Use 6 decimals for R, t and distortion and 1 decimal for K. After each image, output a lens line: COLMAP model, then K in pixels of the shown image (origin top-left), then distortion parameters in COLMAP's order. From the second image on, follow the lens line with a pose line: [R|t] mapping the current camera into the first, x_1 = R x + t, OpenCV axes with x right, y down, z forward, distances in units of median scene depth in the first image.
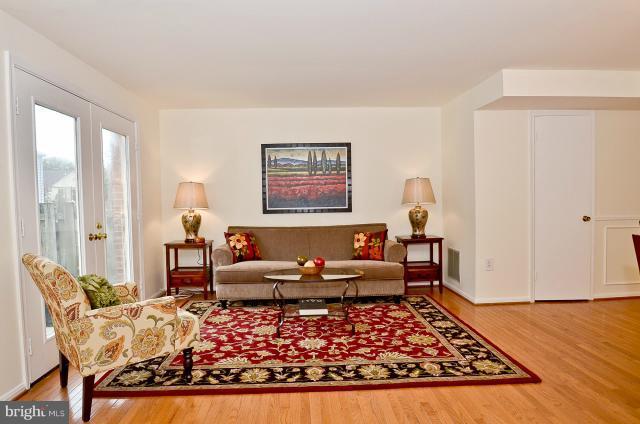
lens RADIAL K [[389.0, 0, 320.0], [0, 389.0, 212.0], [0, 0, 1]] dist [-0.025461, -0.000331]
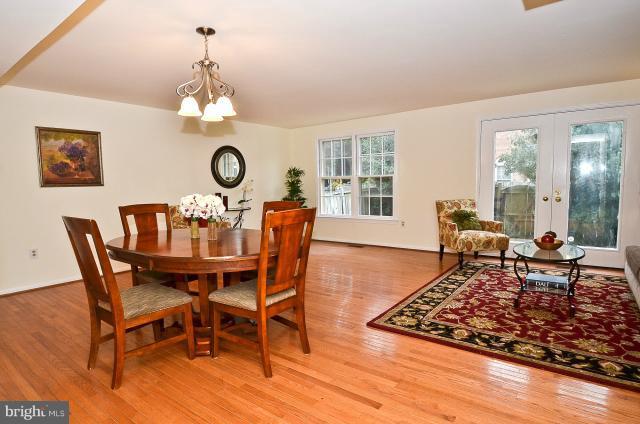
lens RADIAL K [[357.9, 0, 304.4], [0, 357.9, 213.6], [0, 0, 1]] dist [-0.029864, -0.001494]
pose [[-0.667622, 0.090559, -0.738972, 0.908834], [0.005078, 0.993105, 0.117115, -0.041906], [0.744483, 0.074436, -0.663479, 0.934655]]
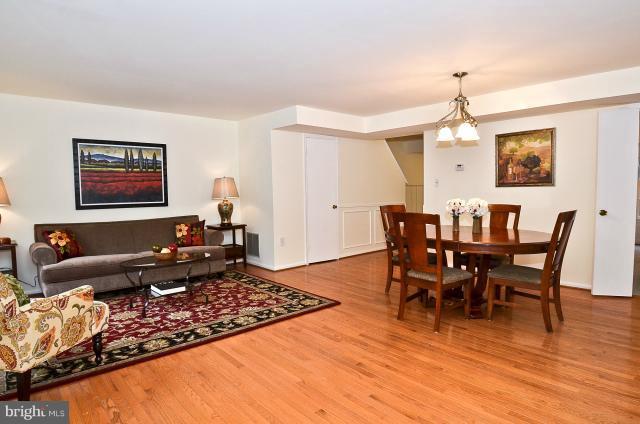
lens RADIAL K [[361.4, 0, 314.8], [0, 361.4, 211.4], [0, 0, 1]] dist [-0.023785, -0.001025]
pose [[0.783743, -0.030417, 0.620340, -0.275507], [0.022173, 0.999534, 0.020995, 0.003419], [-0.620689, -0.002700, 0.784052, -0.093443]]
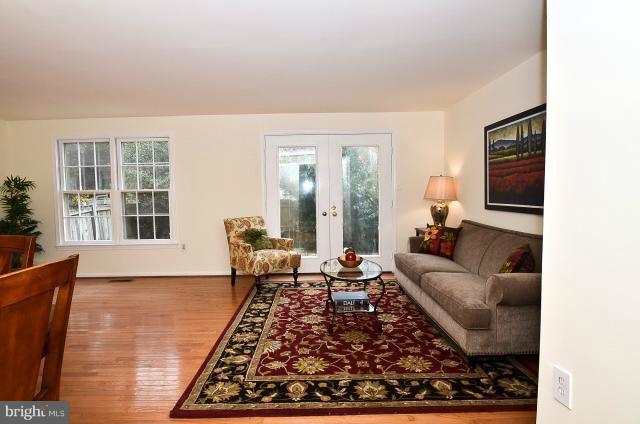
lens RADIAL K [[355.7, 0, 317.0], [0, 355.7, 210.3], [0, 0, 1]] dist [-0.014012, -0.000818]
pose [[-0.047467, 0.066012, -0.996689, 0.762406], [-0.017934, 0.997597, 0.066926, -0.045419], [0.998712, 0.021051, -0.046170, 0.784934]]
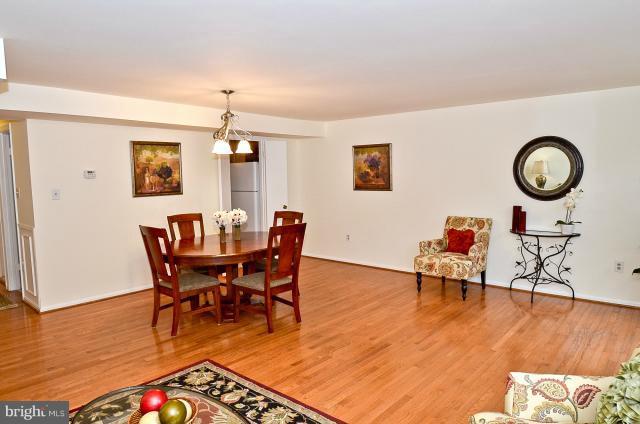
lens RADIAL K [[421.1, 0, 312.4], [0, 421.1, 211.1], [0, 0, 1]] dist [-0.052337, -0.001020]
pose [[-0.704359, -0.030996, 0.709167, -0.357279], [0.054885, 0.993677, 0.097944, -0.090913], [-0.707719, 0.107910, -0.698205, 0.960324]]
